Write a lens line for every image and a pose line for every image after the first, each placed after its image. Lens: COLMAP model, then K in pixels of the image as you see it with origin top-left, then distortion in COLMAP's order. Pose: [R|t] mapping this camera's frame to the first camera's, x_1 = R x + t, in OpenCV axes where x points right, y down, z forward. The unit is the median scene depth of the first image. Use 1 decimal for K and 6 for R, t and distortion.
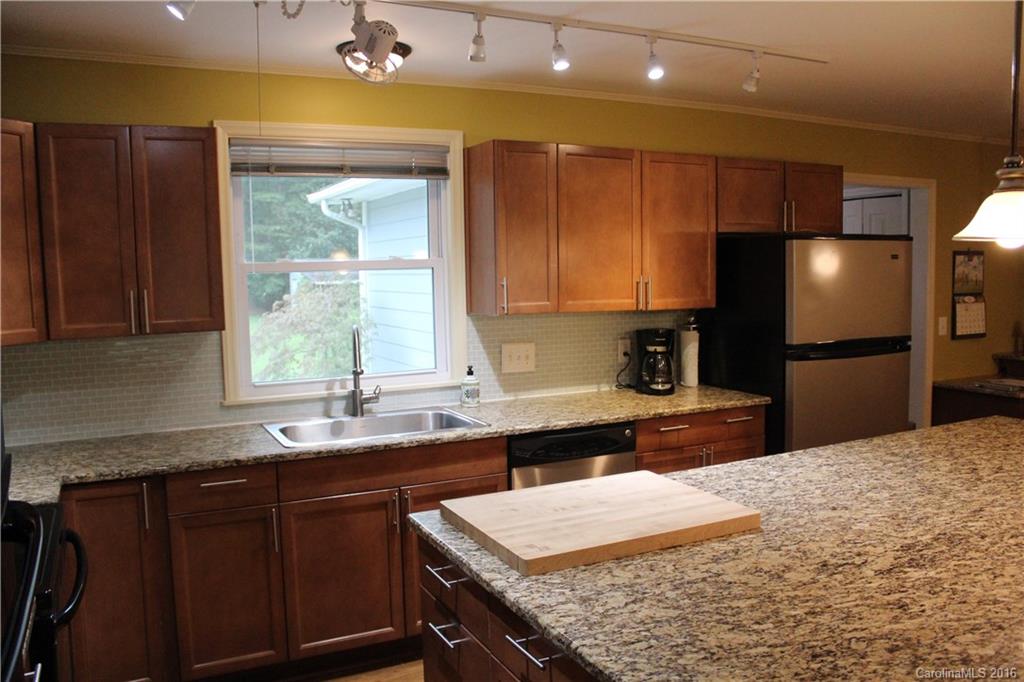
lens RADIAL K [[837.6, 0, 514.0], [0, 837.6, 334.4], [0, 0, 1]] dist [-0.104025, 0.063609]
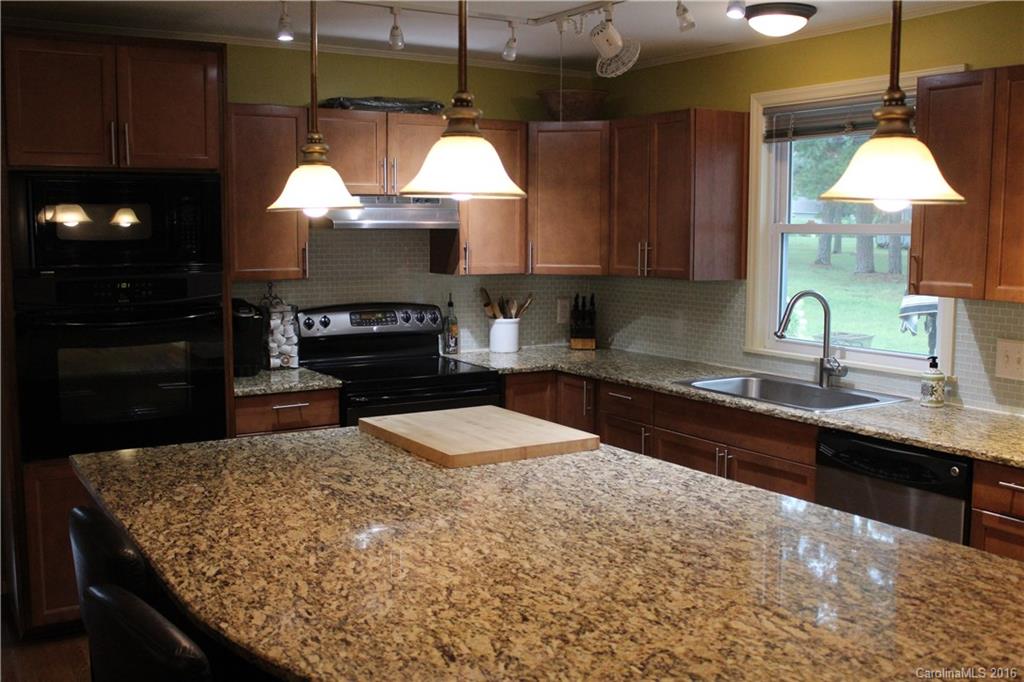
lens RADIAL K [[1003.8, 0, 511.5], [0, 1003.8, 346.1], [0, 0, 1]] dist [-0.111972, 0.000000]
pose [[0.103367, 0.133205, -0.985683, 1.846572], [-0.090981, 0.988104, 0.123991, -0.116096], [0.990473, 0.076862, 0.114257, 1.056663]]
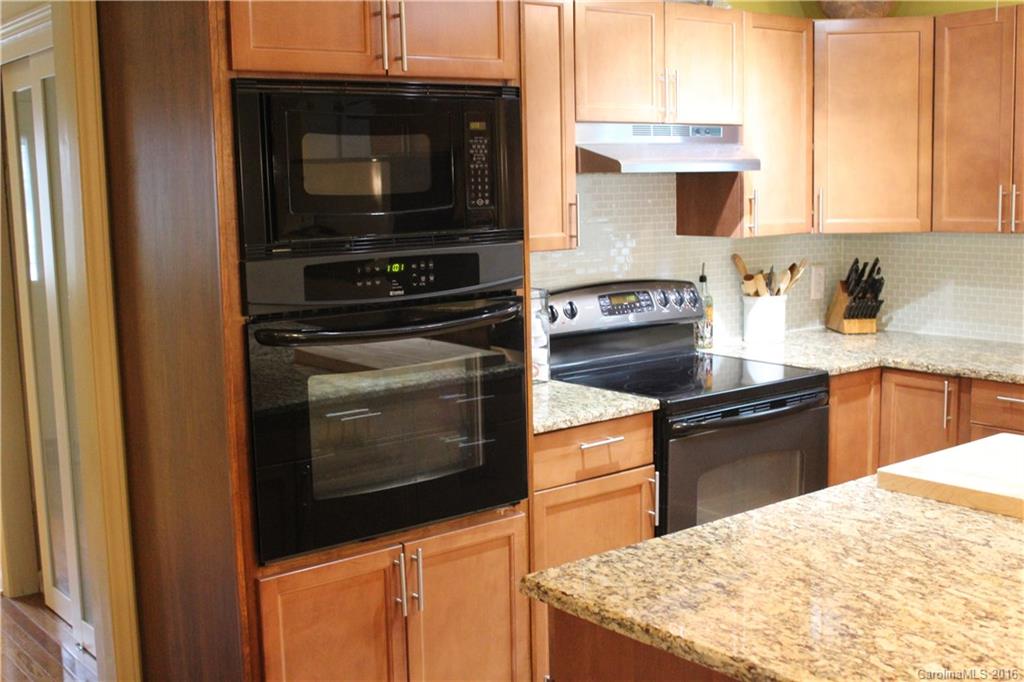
lens RADIAL K [[1176.9, 0, 514.5], [0, 1176.9, 342.8], [0, 0, 1]] dist [-0.059707, 0.000000]
pose [[0.216423, 0.147576, -0.965081, 1.215316], [-0.066364, 0.988447, 0.136267, -0.032169], [0.974041, 0.034555, 0.223717, 0.280281]]
